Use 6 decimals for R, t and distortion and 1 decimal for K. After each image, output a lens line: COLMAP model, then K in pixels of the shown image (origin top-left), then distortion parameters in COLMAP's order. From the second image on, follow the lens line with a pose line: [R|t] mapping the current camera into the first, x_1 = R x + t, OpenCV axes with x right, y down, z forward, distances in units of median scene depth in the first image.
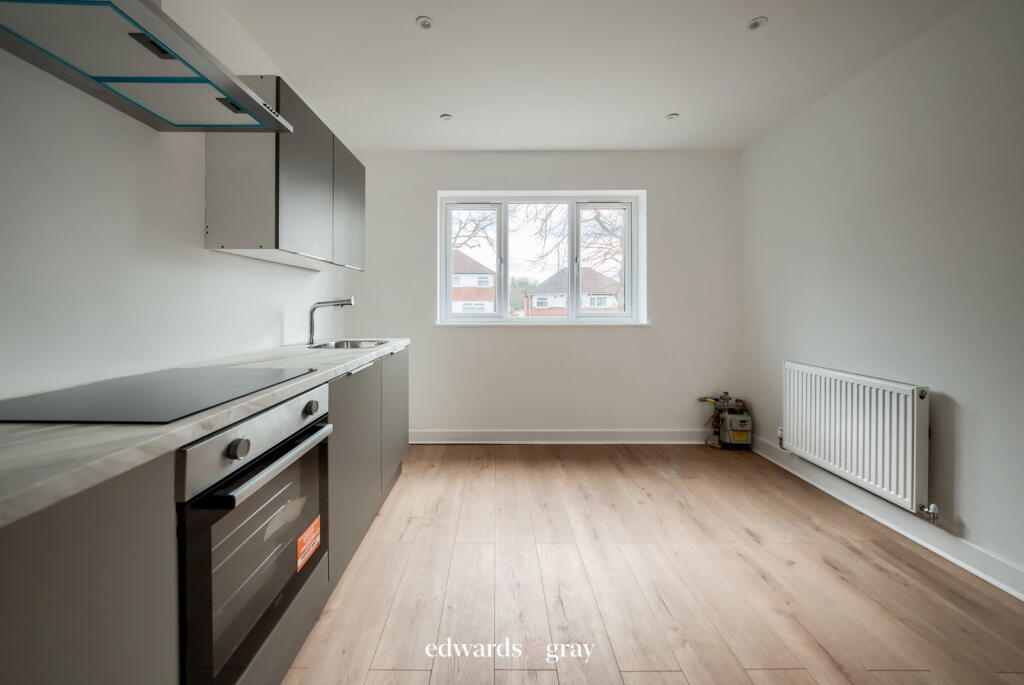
lens RADIAL K [[364.6, 0, 491.4], [0, 364.6, 307.7], [0, 0, 1]] dist [-0.000275, -0.000003]
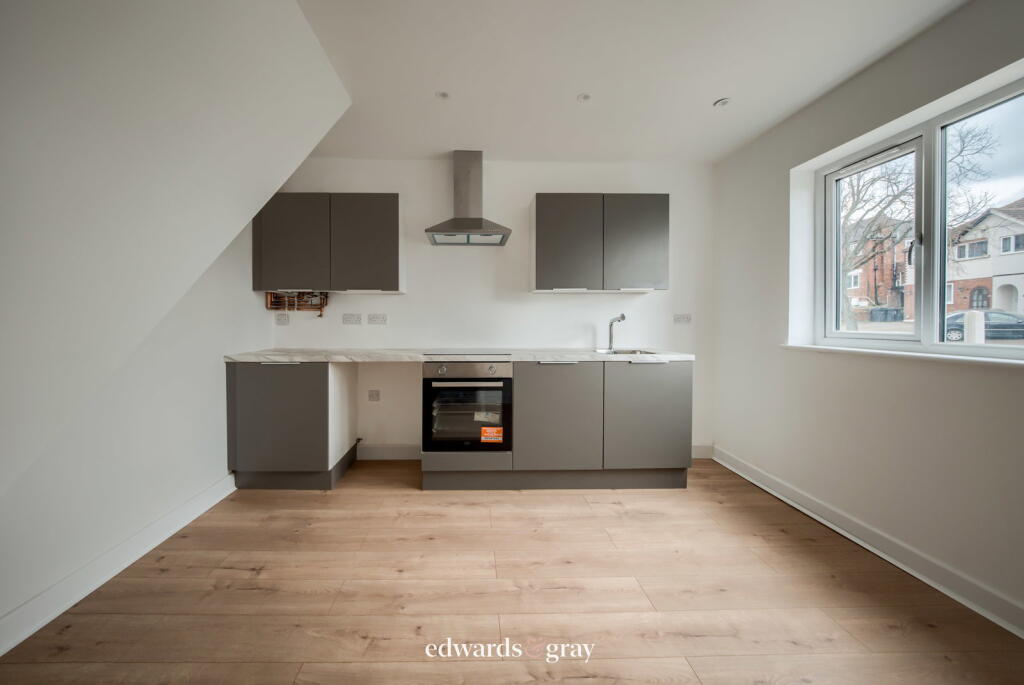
lens RADIAL K [[378.4, 0, 495.6], [0, 378.4, 327.3], [0, 0, 1]] dist [-0.012094, 0.000634]
pose [[0.039288, 0.012931, -0.999144, 0.725007], [-0.006292, 0.999900, 0.012693, 0.001875], [0.999208, 0.005788, 0.039366, 0.419251]]
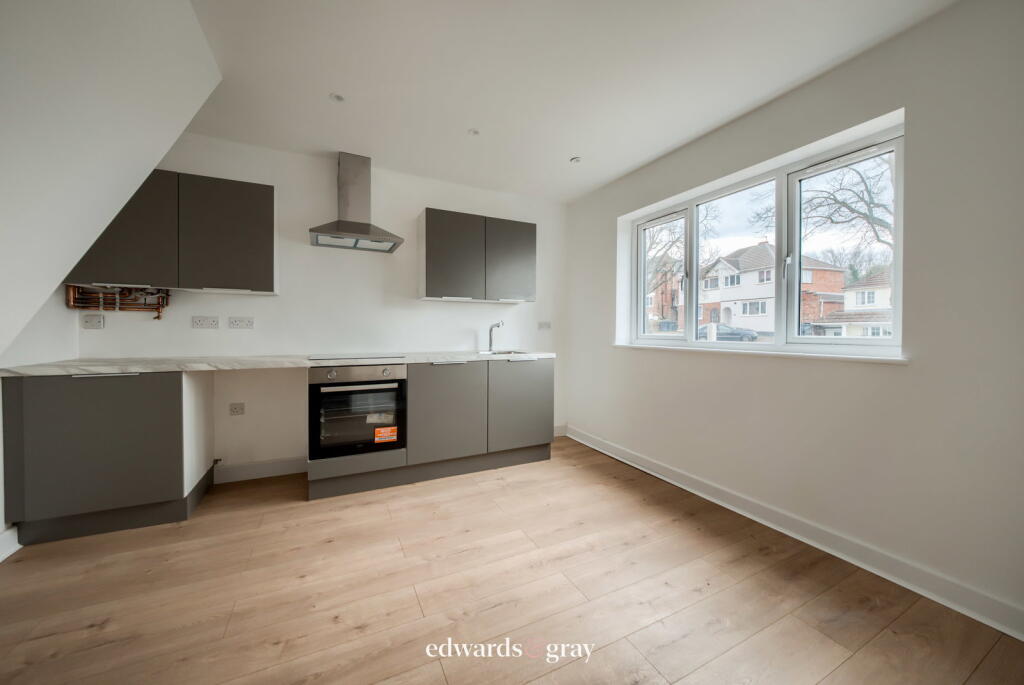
lens RADIAL K [[364.4, 0, 525.0], [0, 364.4, 337.7], [0, 0, 1]] dist [-0.010492, 0.000087]
pose [[0.456305, 0.017207, -0.889657, 0.789004], [-0.009176, 0.999851, 0.014632, 0.013983], [0.889776, 0.001487, 0.456395, 0.335317]]
